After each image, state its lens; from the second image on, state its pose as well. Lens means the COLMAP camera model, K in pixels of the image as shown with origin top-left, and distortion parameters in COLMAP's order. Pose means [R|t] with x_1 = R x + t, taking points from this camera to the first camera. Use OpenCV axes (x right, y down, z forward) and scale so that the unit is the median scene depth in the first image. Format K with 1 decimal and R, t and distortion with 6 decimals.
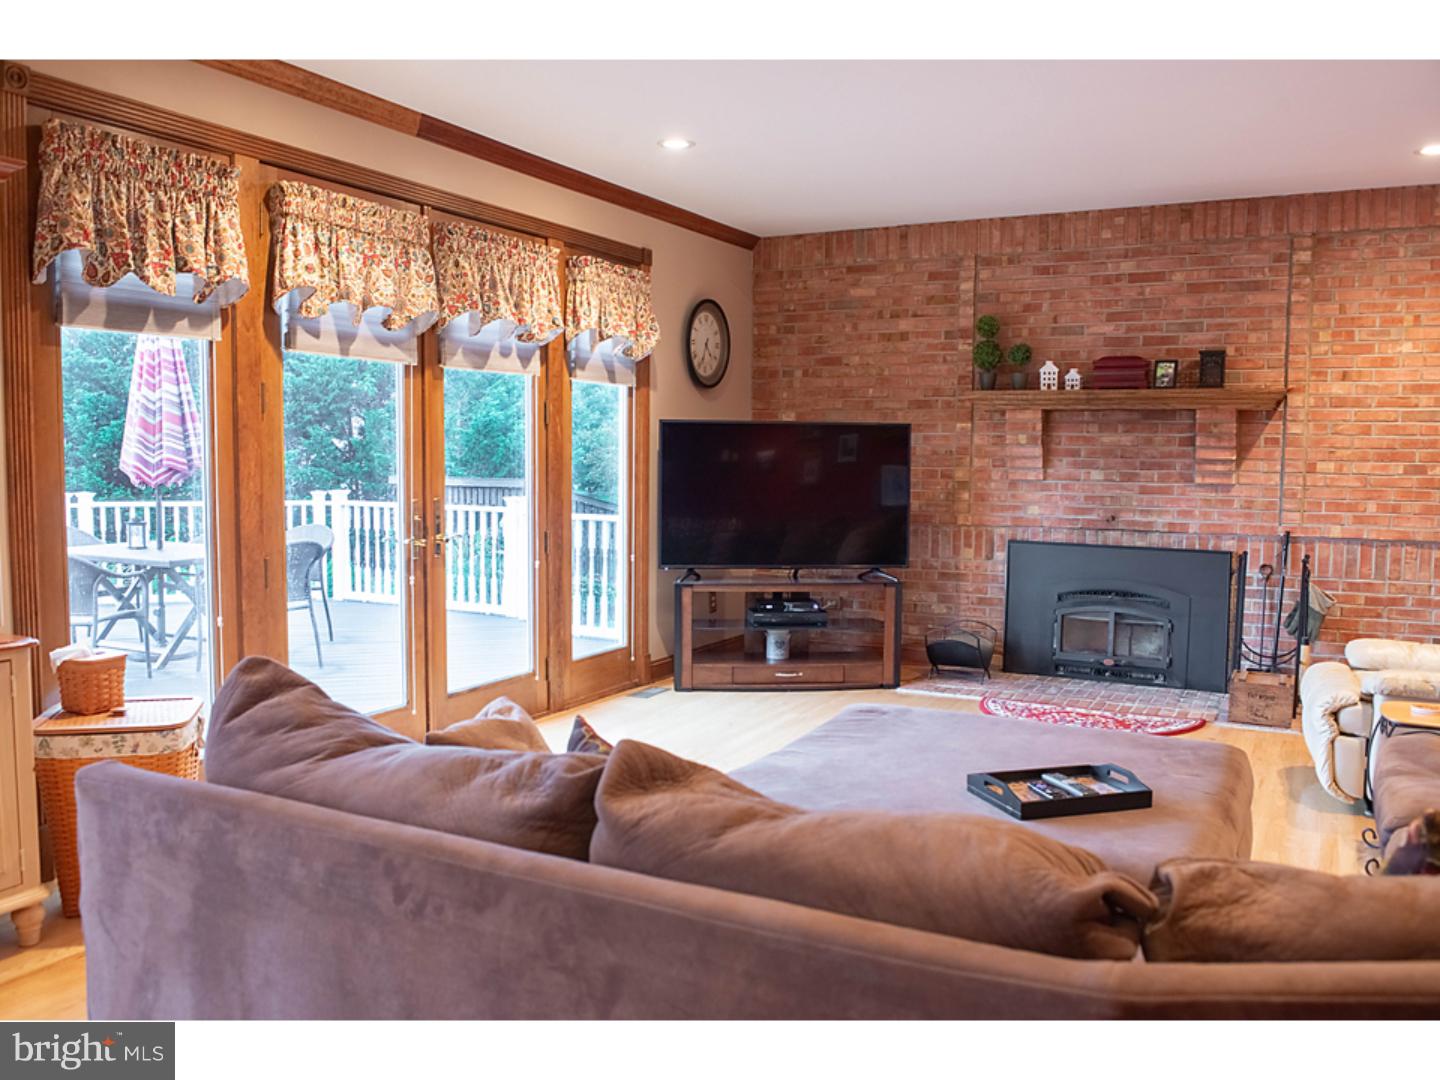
lens RADIAL K [[1187.9, 0, 716.8], [0, 1187.9, 539.3], [0, 0, 1]] dist [-0.042647, 0.008732]
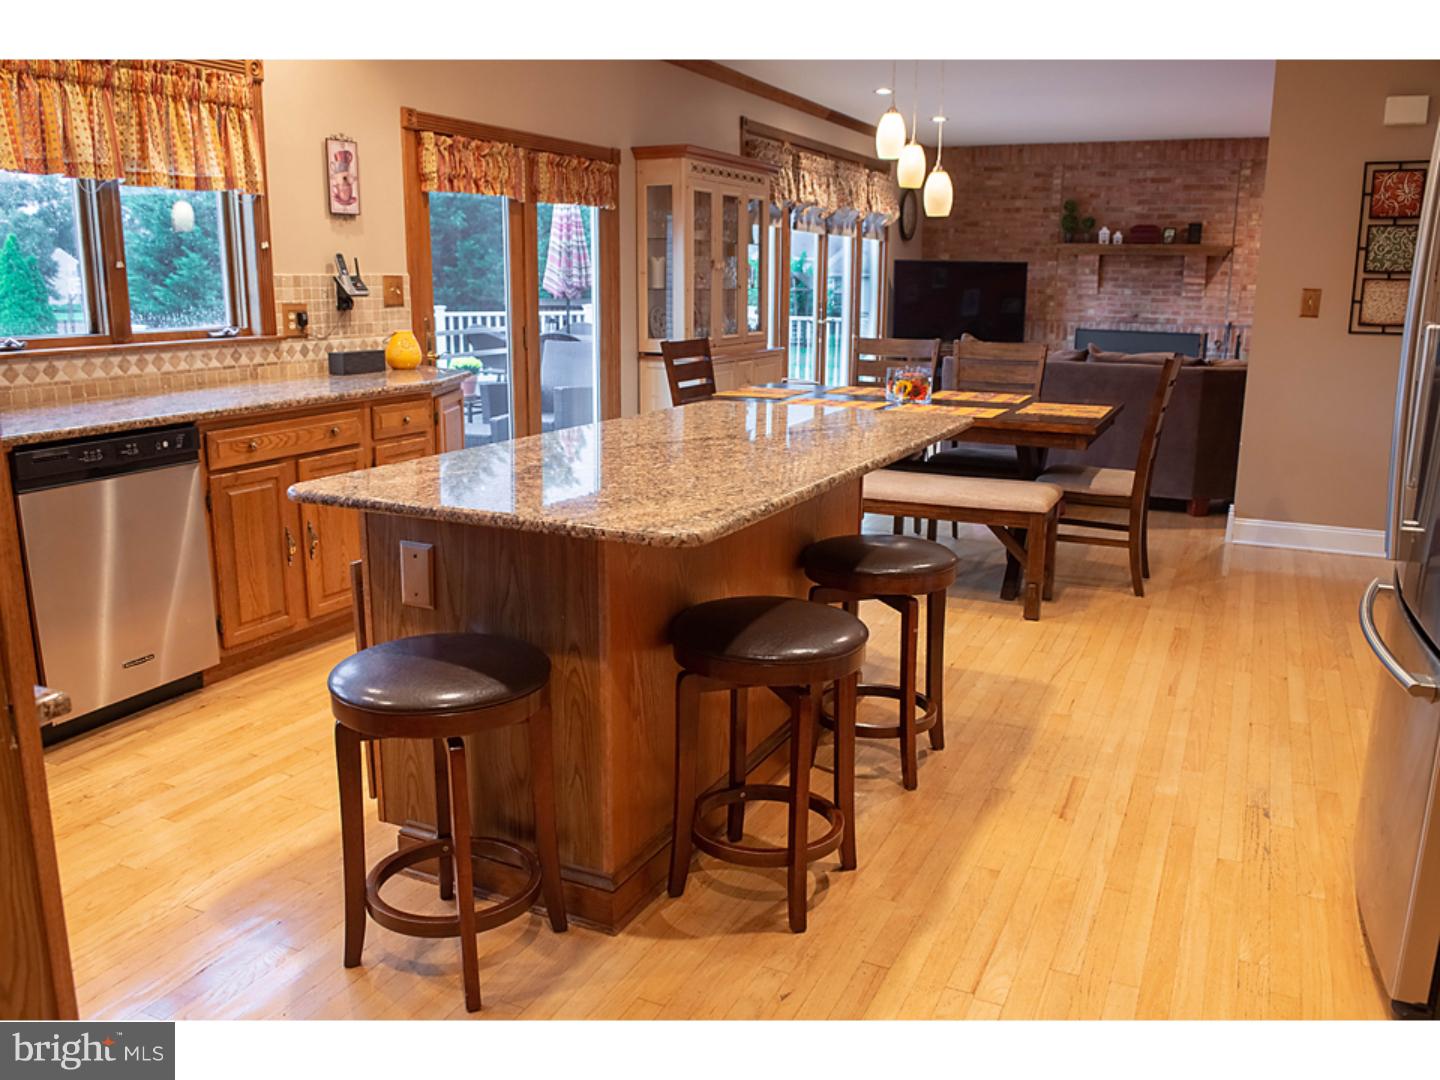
lens RADIAL K [[1187.9, 0, 713.5], [0, 1187.9, 535.1], [0, 0, 1]] dist [-0.042647, 0.008732]
pose [[0.997492, -0.017110, 0.068679, -0.444131], [0.006959, 0.989349, 0.145397, 0.047545], [-0.070435, -0.144554, 0.986987, -0.794579]]
